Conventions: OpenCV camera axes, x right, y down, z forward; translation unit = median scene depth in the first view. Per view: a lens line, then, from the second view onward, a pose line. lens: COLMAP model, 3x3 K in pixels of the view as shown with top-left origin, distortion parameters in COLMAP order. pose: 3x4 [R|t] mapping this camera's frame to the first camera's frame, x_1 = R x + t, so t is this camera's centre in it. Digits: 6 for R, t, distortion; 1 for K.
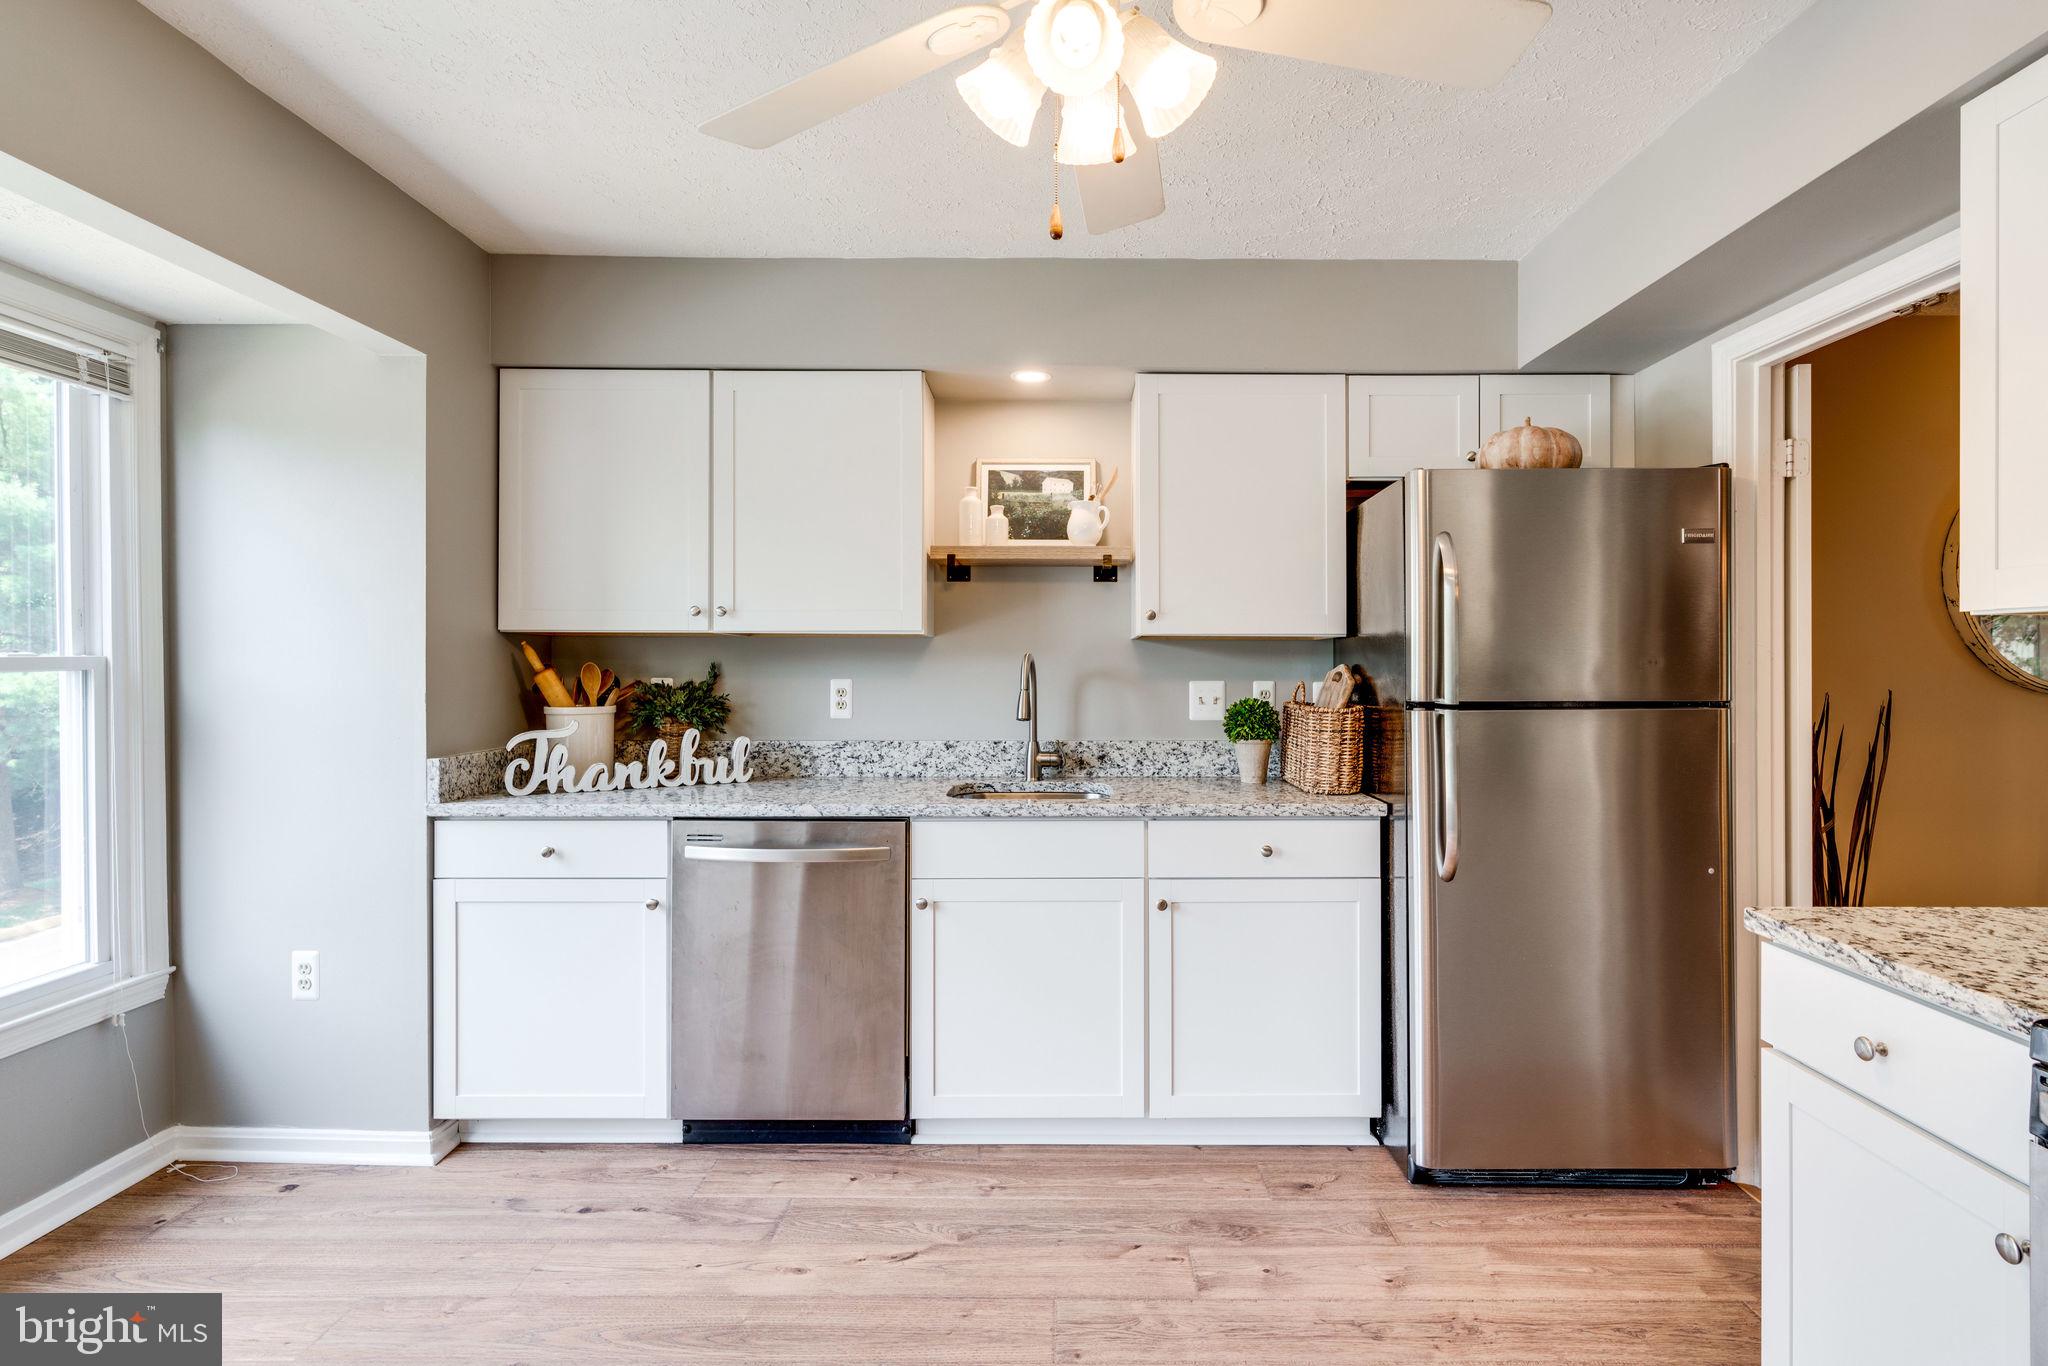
lens RADIAL K [[1017.4, 0, 1067.1], [0, 1017.4, 668.2], [0, 0, 1]] dist [-0.001153, 0.000686]
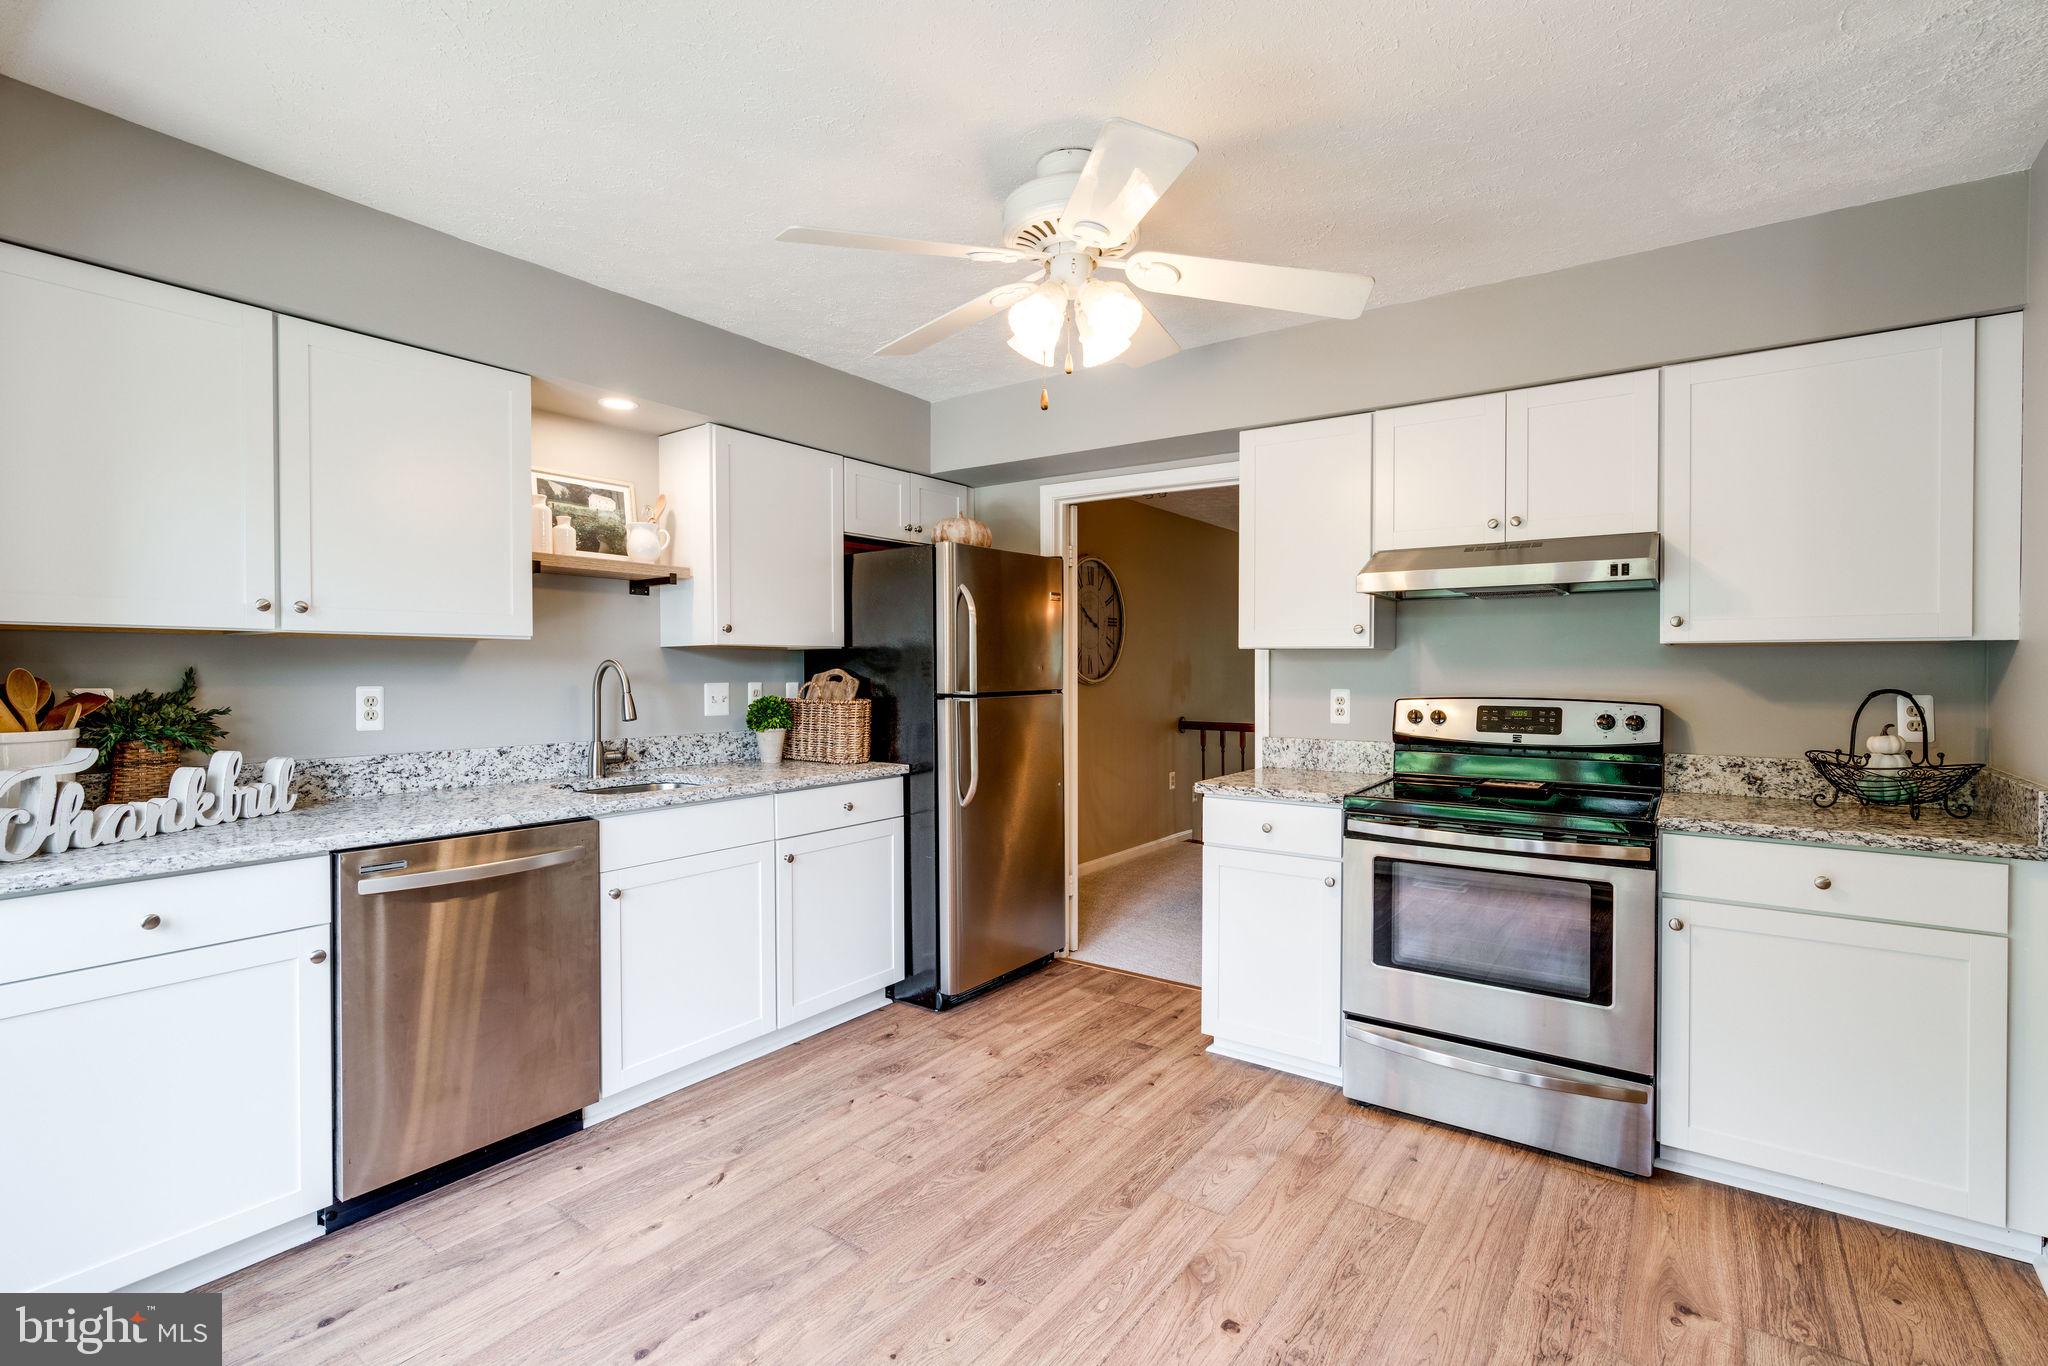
lens RADIAL K [[936.9, 0, 1011.2], [0, 936.9, 678.1], [0, 0, 1]] dist [0.000033, 0.001020]
pose [[0.593928, -0.009303, 0.804465, -0.650558], [0.002192, 0.999948, 0.009944, -0.003939], [-0.804515, -0.004143, 0.593917, 0.076039]]
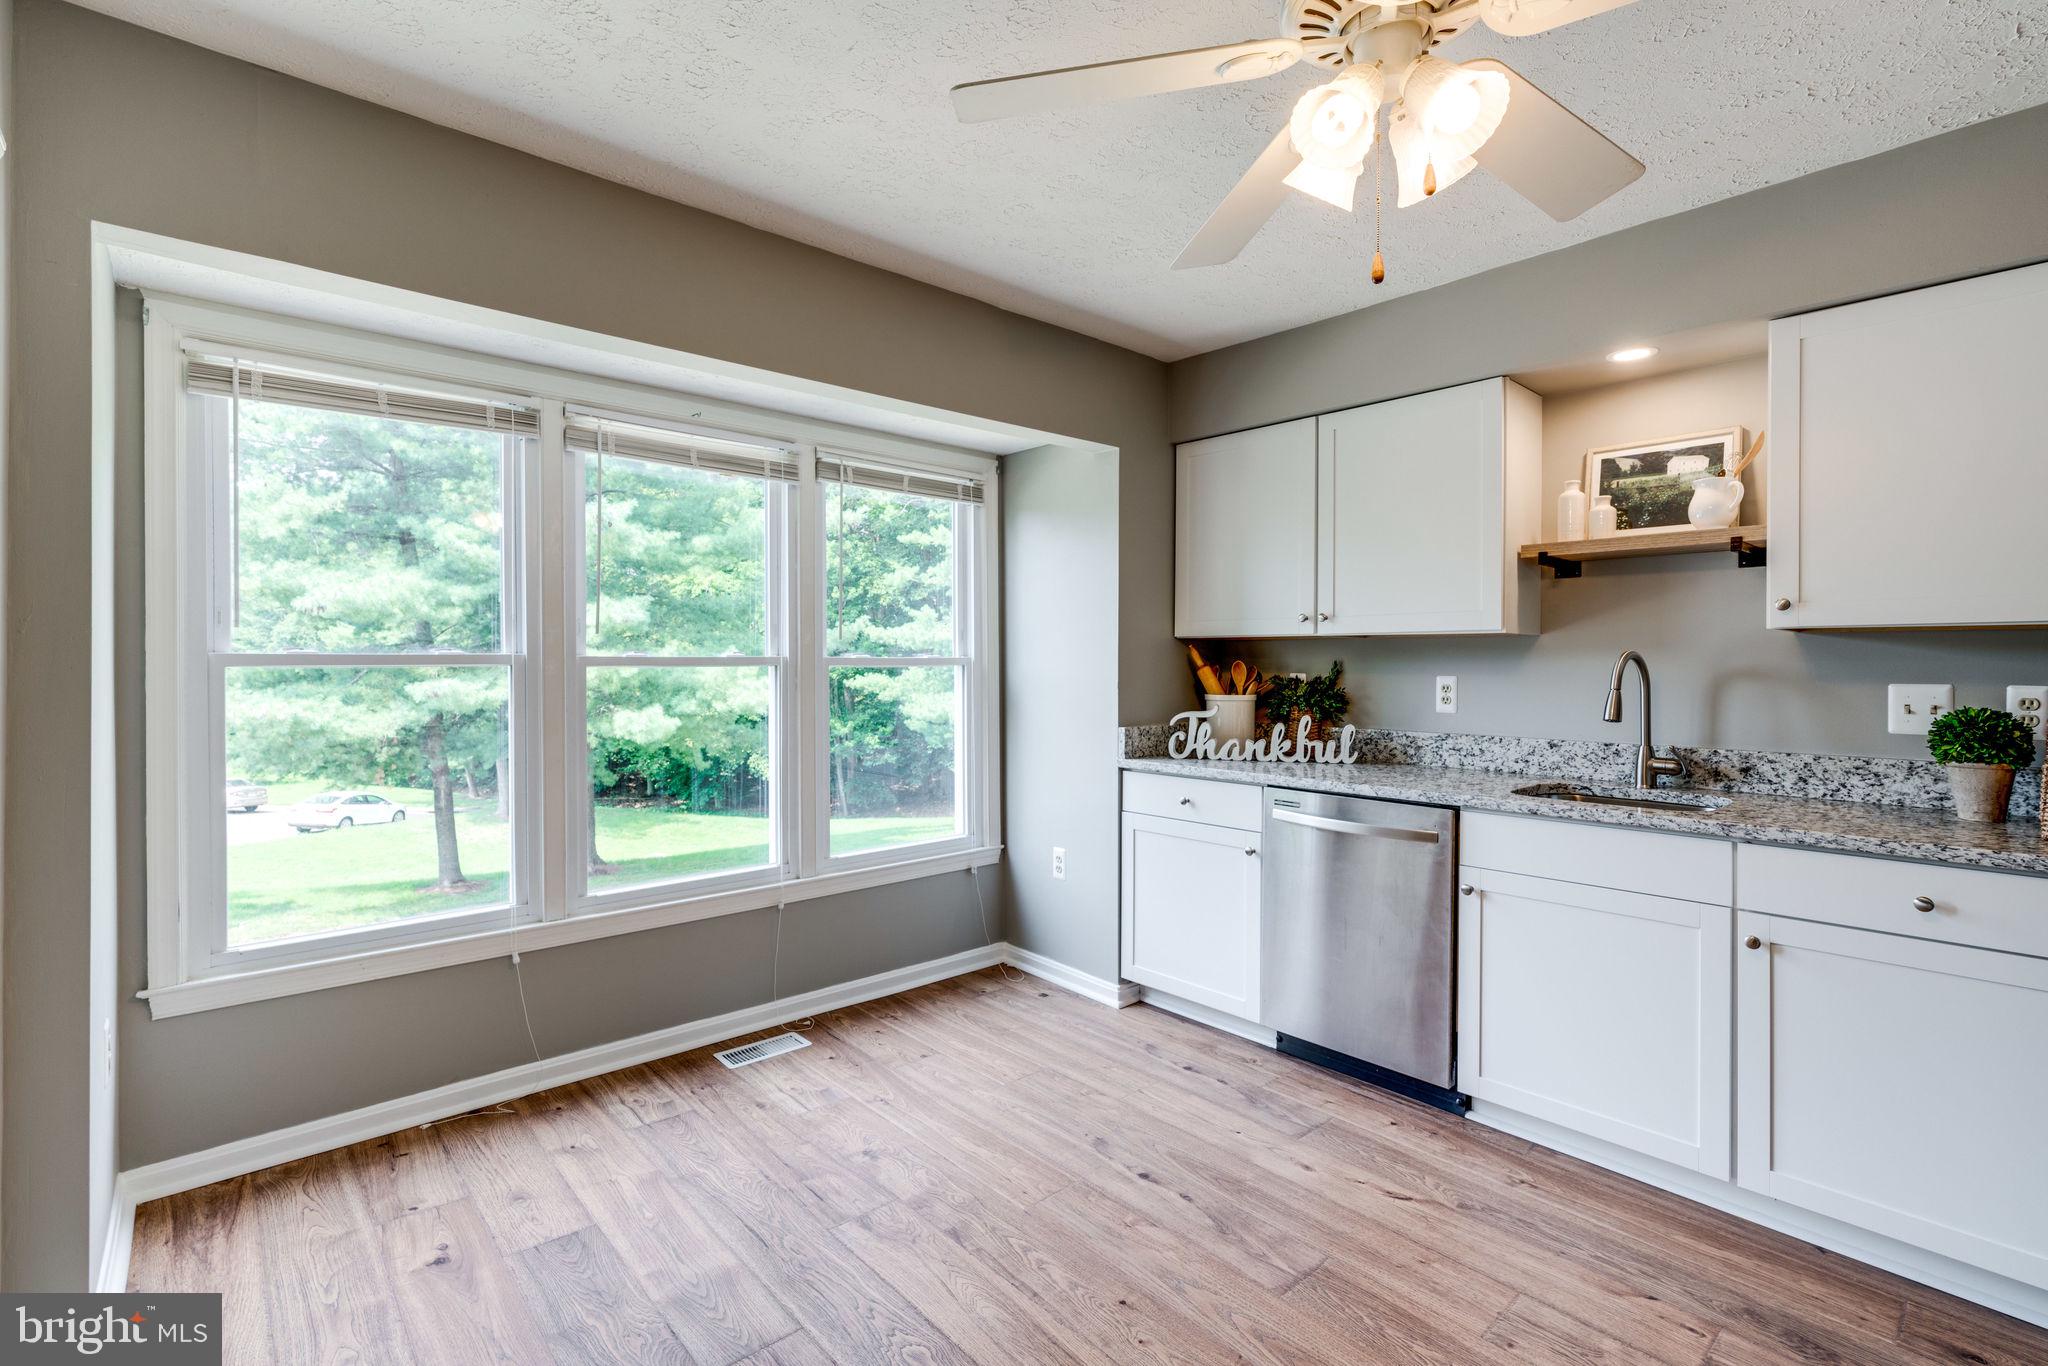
lens RADIAL K [[939.7, 0, 1019.7], [0, 939.7, 666.7], [0, 0, 1]] dist [-0.004320, 0.005478]
pose [[0.662609, 0.004713, -0.748951, 0.262550], [-0.004451, 0.999987, 0.002355, 0.000645], [0.748952, 0.001773, 0.662622, 0.009352]]
